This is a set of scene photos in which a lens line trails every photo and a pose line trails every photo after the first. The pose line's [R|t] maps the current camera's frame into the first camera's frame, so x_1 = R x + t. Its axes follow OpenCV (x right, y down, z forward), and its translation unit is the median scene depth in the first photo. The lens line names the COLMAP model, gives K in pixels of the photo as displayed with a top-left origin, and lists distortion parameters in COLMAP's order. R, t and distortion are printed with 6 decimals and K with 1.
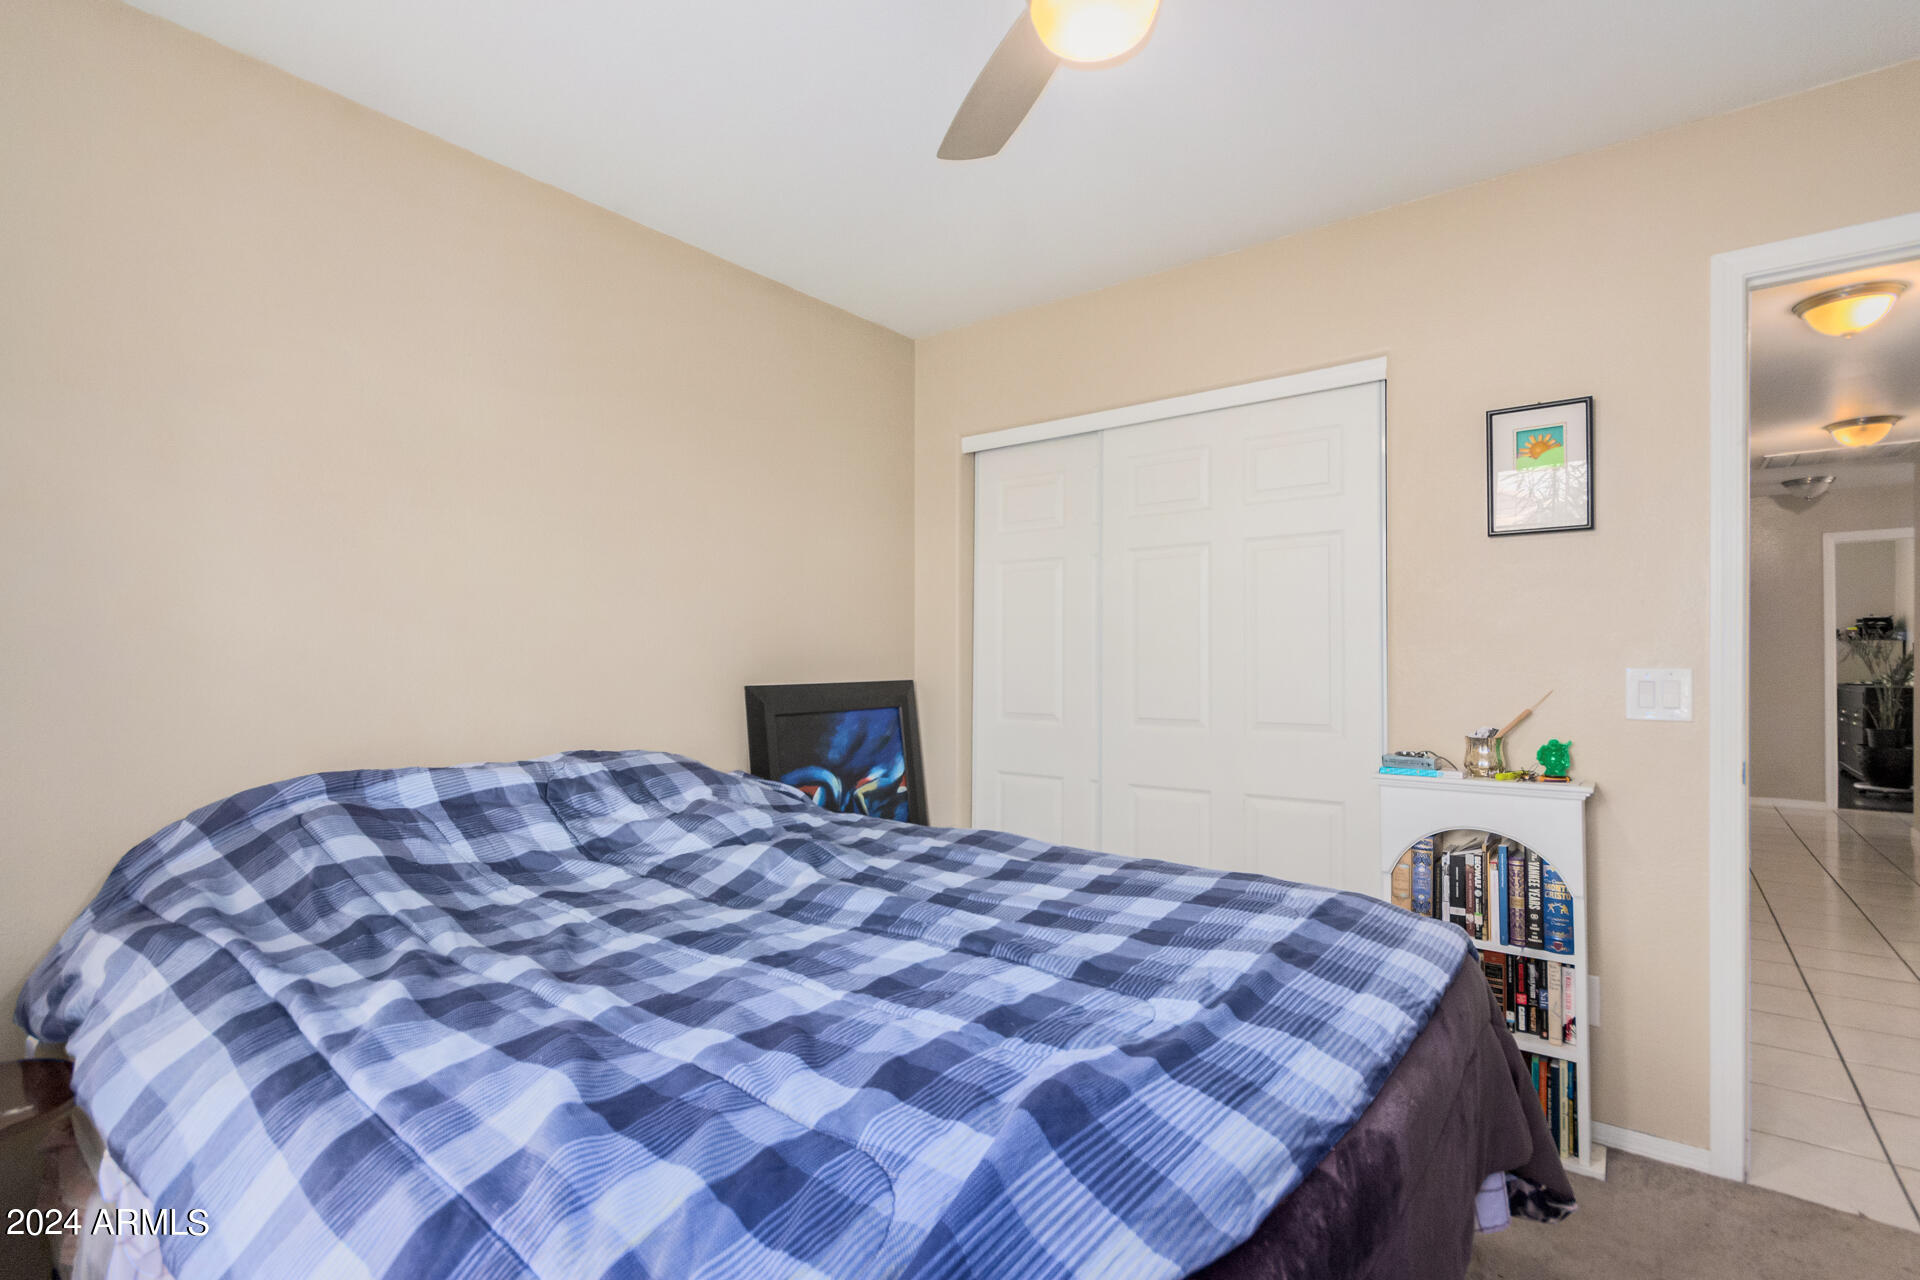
lens RADIAL K [[891.5, 0, 960.9], [0, 891.5, 652.4], [0, 0, 1]] dist [0.007131, 0.000200]
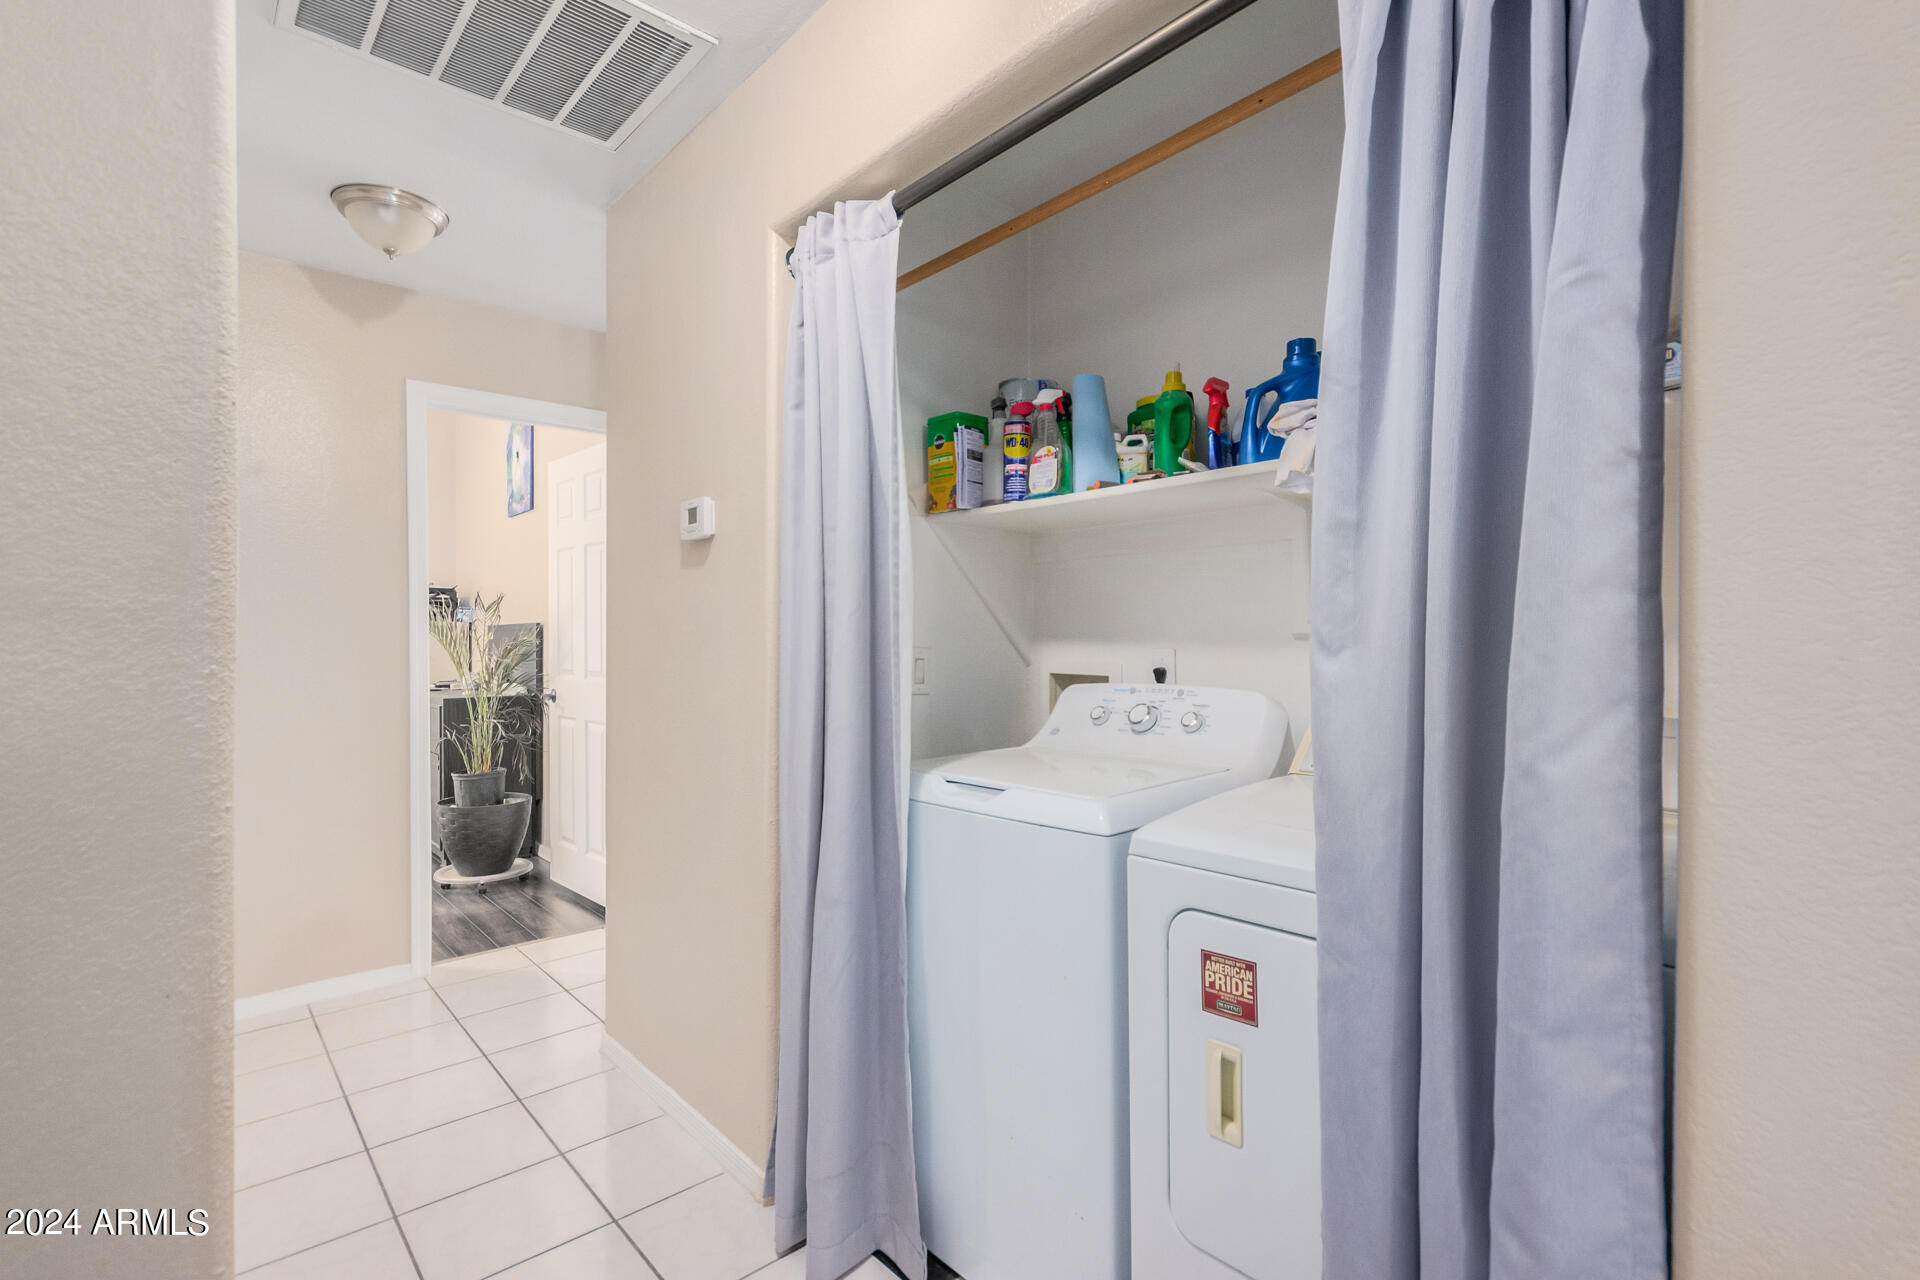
lens RADIAL K [[891.5, 0, 959.5], [0, 891.5, 646.0], [0, 0, 1]] dist [0.007131, 0.000200]
pose [[0.186614, -0.003500, 0.982427, 0.525106], [-0.006898, 0.999964, 0.004873, 0.000625], [-0.982409, -0.007686, 0.186583, 0.593148]]
